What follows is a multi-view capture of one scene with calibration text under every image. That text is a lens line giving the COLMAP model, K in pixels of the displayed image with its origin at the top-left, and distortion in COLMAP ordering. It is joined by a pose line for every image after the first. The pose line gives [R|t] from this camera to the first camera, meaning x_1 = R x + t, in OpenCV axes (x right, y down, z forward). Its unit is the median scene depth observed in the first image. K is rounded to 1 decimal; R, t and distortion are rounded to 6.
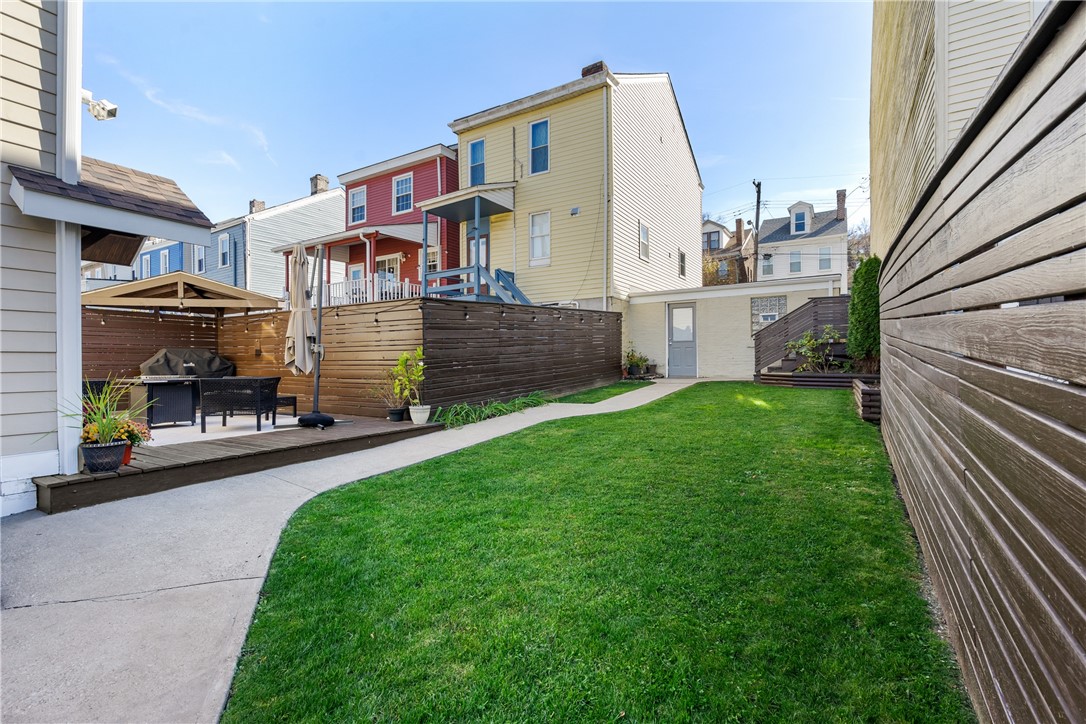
lens RADIAL K [[490.2, 0, 543.0], [0, 490.2, 362.0], [0, 0, 1]] dist [-0.005798, -0.000010]
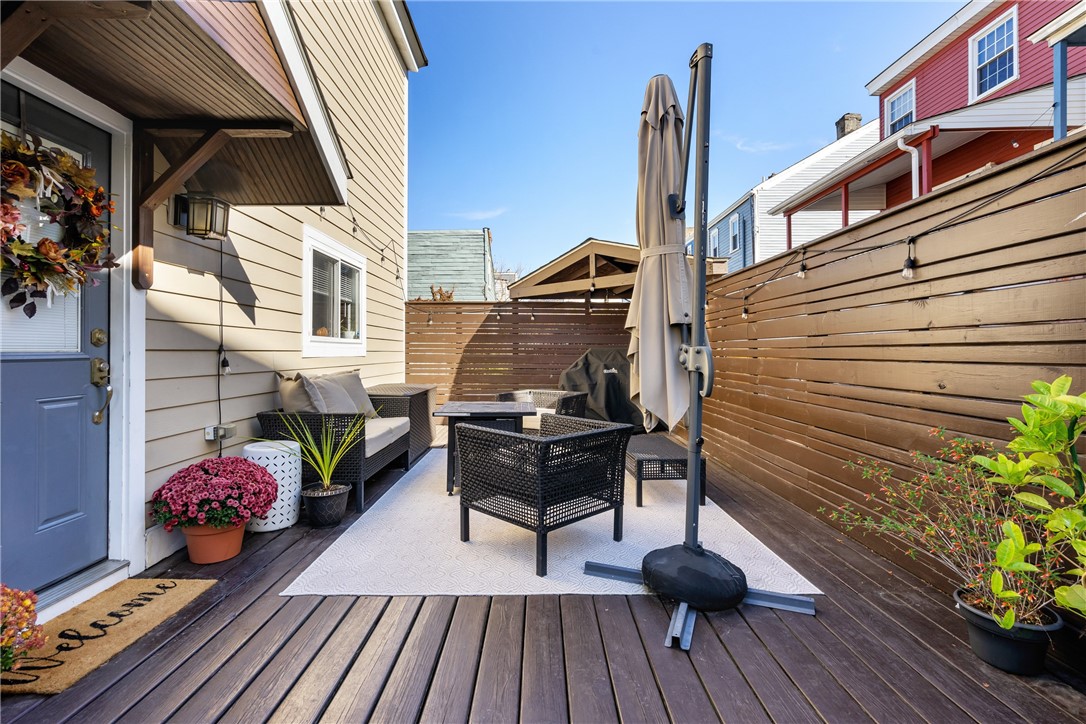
lens RADIAL K [[495.3, 0, 529.5], [0, 495.3, 342.6], [0, 0, 1]] dist [-0.013587, 0.000688]
pose [[0.513811, -0.009642, -0.857849, -0.106773], [-0.007026, 0.999856, -0.015446, -0.015212], [0.857875, 0.013963, 0.513669, 0.340180]]
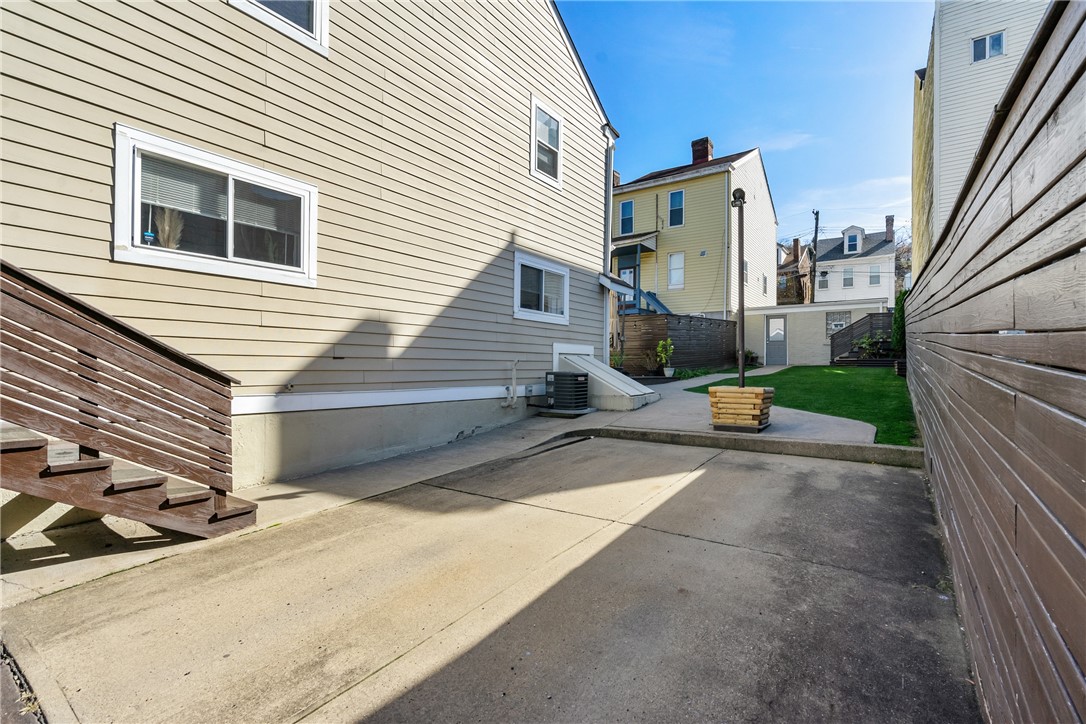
lens RADIAL K [[490.2, 0, 543.0], [0, 490.2, 362.0], [0, 0, 1]] dist [-0.005798, -0.000010]
pose [[0.997514, 0.015513, -0.068744, -0.303494], [-0.016191, 0.999825, -0.009319, 0.044997], [0.068587, 0.010409, 0.997591, -0.504438]]
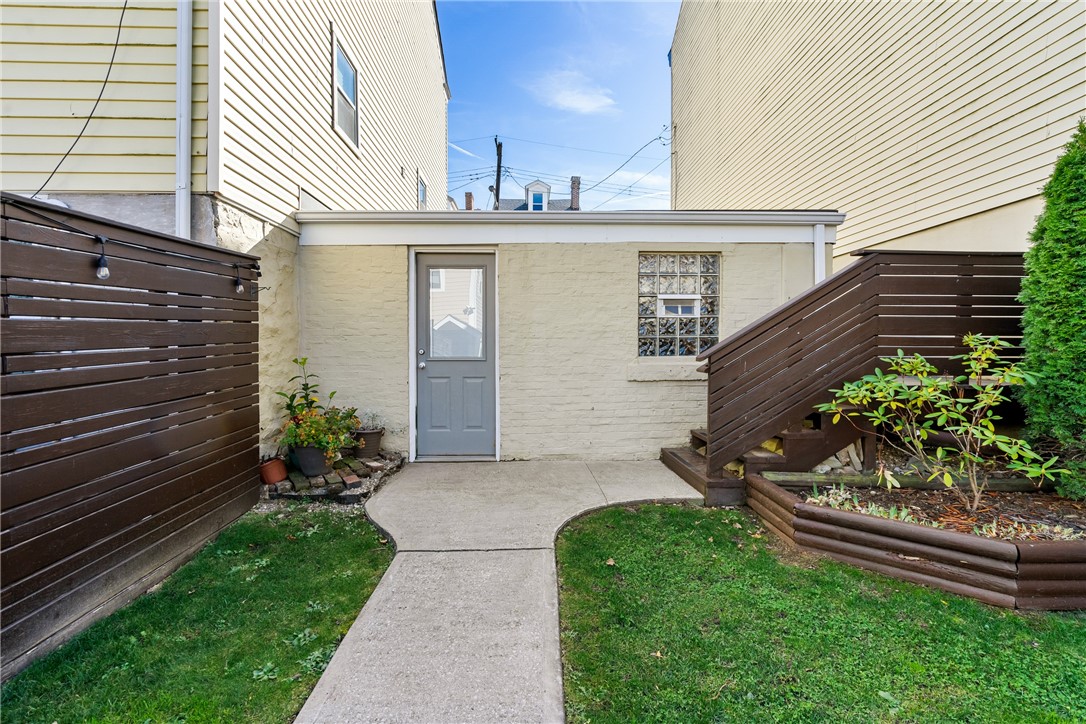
lens RADIAL K [[490.2, 0, 543.0], [0, 490.2, 362.0], [0, 0, 1]] dist [-0.005798, -0.000010]
pose [[0.838336, -0.003780, 0.545140, 0.134178], [-0.005992, 0.999852, 0.016147, -0.044235], [-0.545121, -0.016803, 0.838189, 0.629344]]
